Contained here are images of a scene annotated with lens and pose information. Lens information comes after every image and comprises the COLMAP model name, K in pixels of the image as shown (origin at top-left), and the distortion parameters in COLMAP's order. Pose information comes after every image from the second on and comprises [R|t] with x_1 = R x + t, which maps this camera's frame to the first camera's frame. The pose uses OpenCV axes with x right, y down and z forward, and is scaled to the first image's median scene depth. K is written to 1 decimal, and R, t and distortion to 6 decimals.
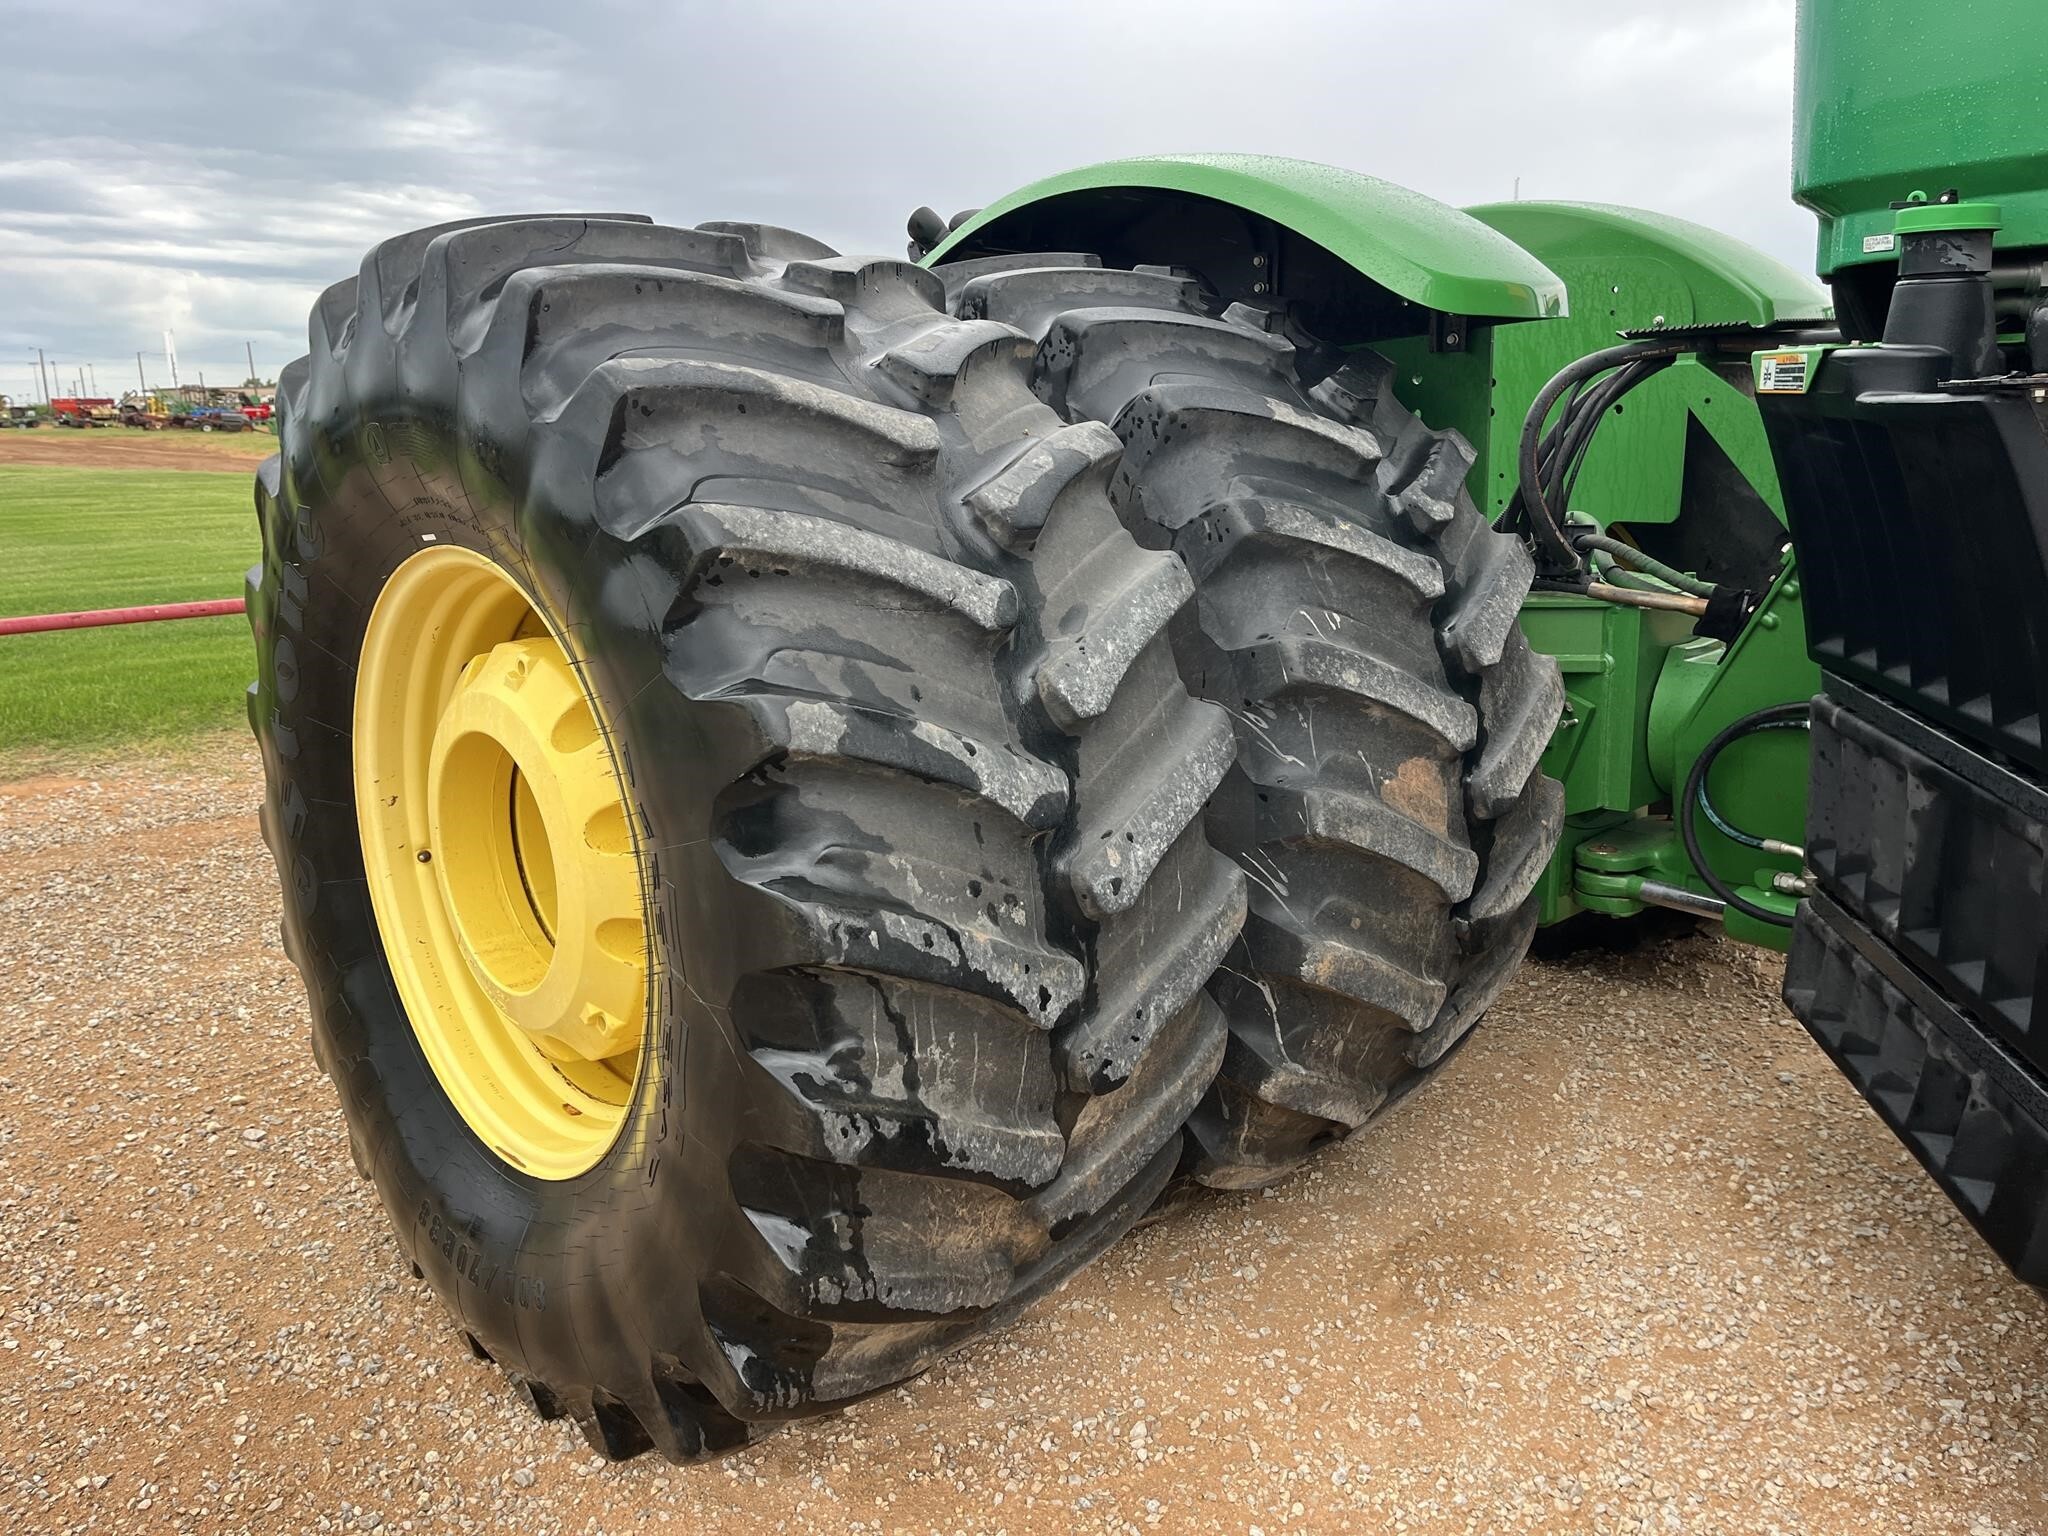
lens RADIAL K [[1516.5, 0, 1024.1], [0, 1516.5, 791.3], [0, 0, 1]] dist [0.074475, -0.097139]
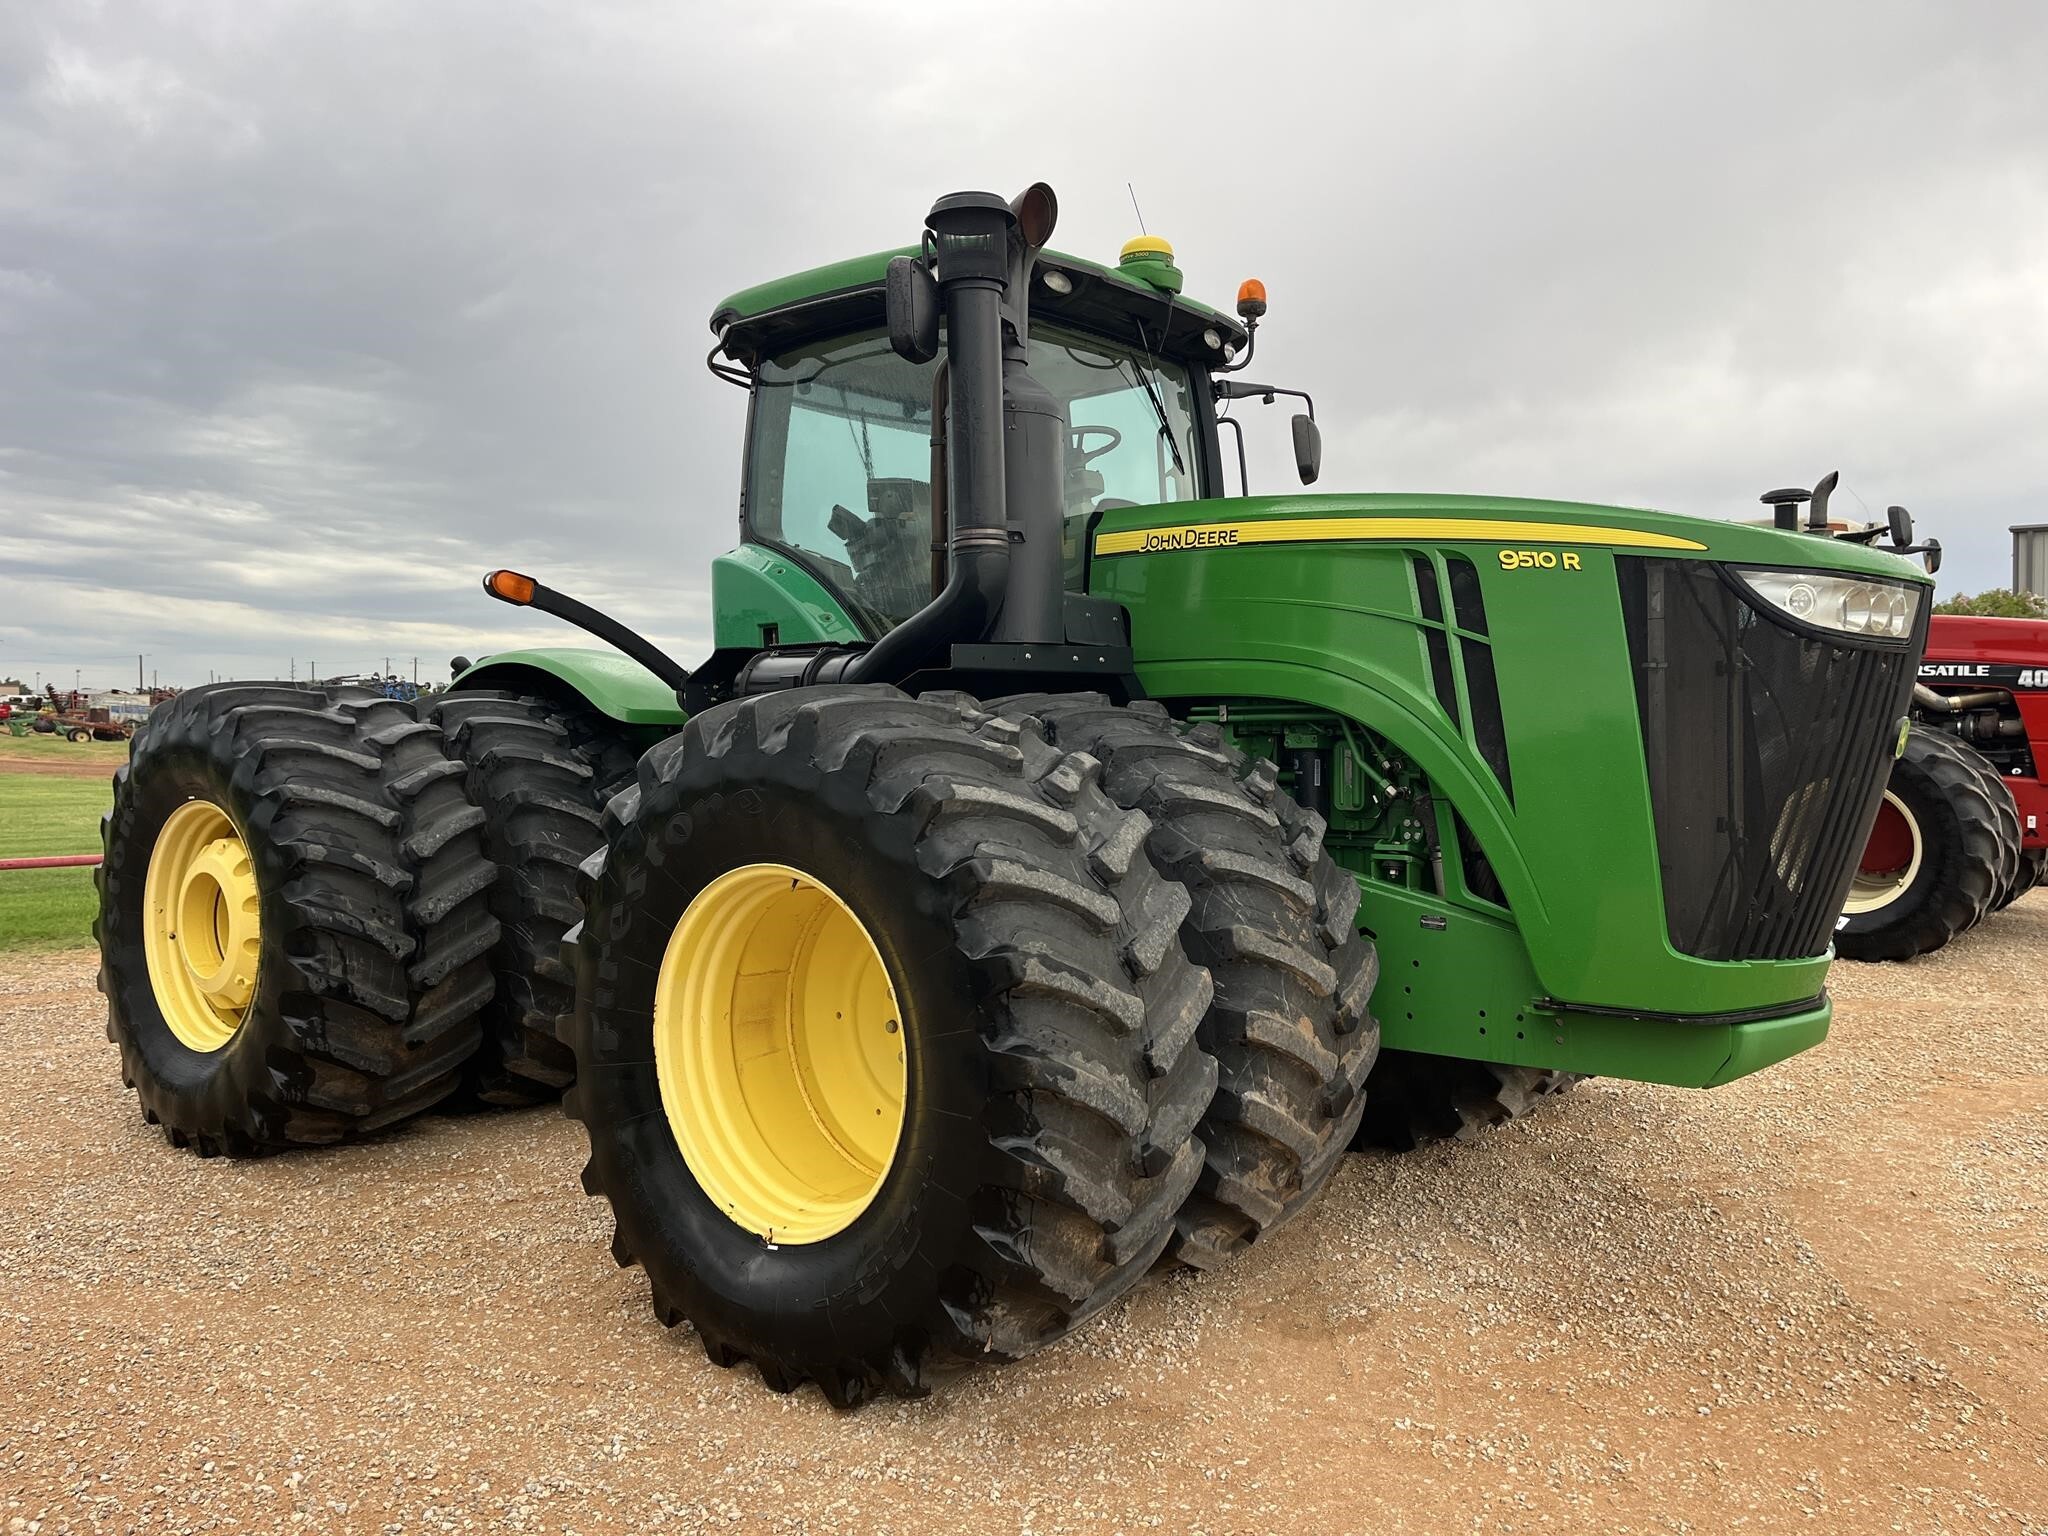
lens RADIAL K [[1516.5, 0, 1024.1], [0, 1516.5, 791.3], [0, 0, 1]] dist [0.074475, -0.097139]
pose [[0.989462, 0.024730, 0.142666, 0.758241], [0.005248, 0.978534, -0.206018, 0.438839], [-0.144698, 0.204596, 0.968092, -2.062197]]
